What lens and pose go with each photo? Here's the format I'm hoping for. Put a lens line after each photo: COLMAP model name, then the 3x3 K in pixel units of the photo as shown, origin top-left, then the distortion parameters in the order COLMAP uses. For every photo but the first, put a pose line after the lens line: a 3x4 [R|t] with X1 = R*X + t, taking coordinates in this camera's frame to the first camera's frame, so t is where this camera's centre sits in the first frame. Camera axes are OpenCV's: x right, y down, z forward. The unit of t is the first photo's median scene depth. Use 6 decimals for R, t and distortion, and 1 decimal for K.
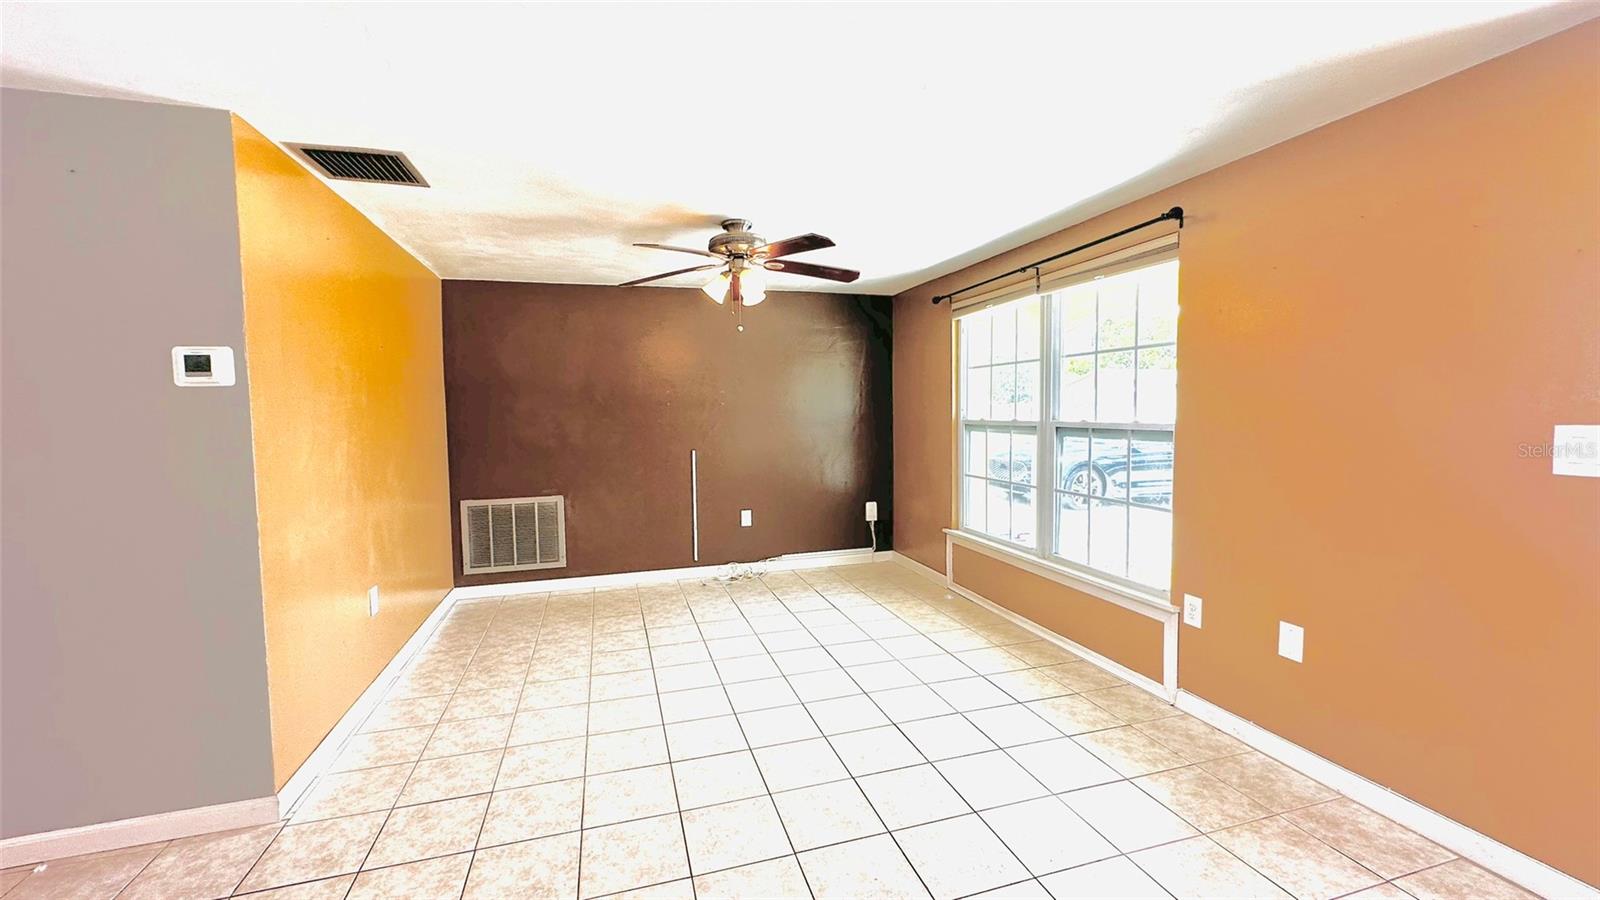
lens RADIAL K [[637.0, 0, 801.0], [0, 637.0, 450.4], [0, 0, 1]] dist [-0.004123, 0.000576]
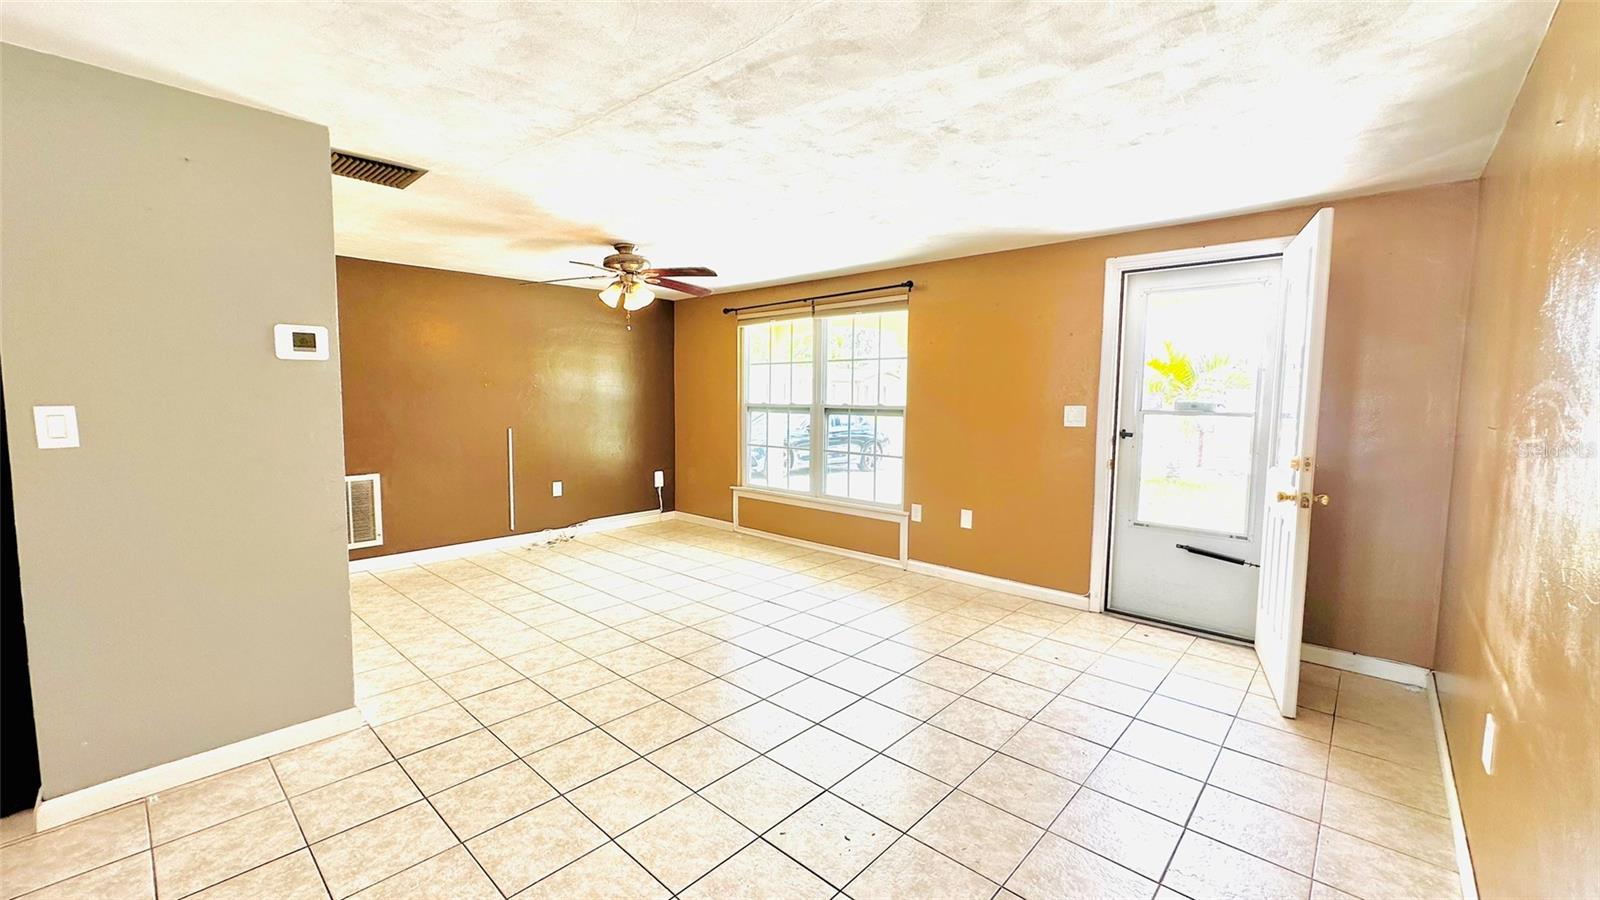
lens RADIAL K [[637.0, 0, 796.4], [0, 637.0, 451.5], [0, 0, 1]] dist [-0.004123, 0.000576]
pose [[0.862876, -0.023994, 0.504845, -0.427494], [0.014284, 0.999631, 0.023096, 0.030467], [-0.505213, -0.012717, 0.862901, -0.265975]]
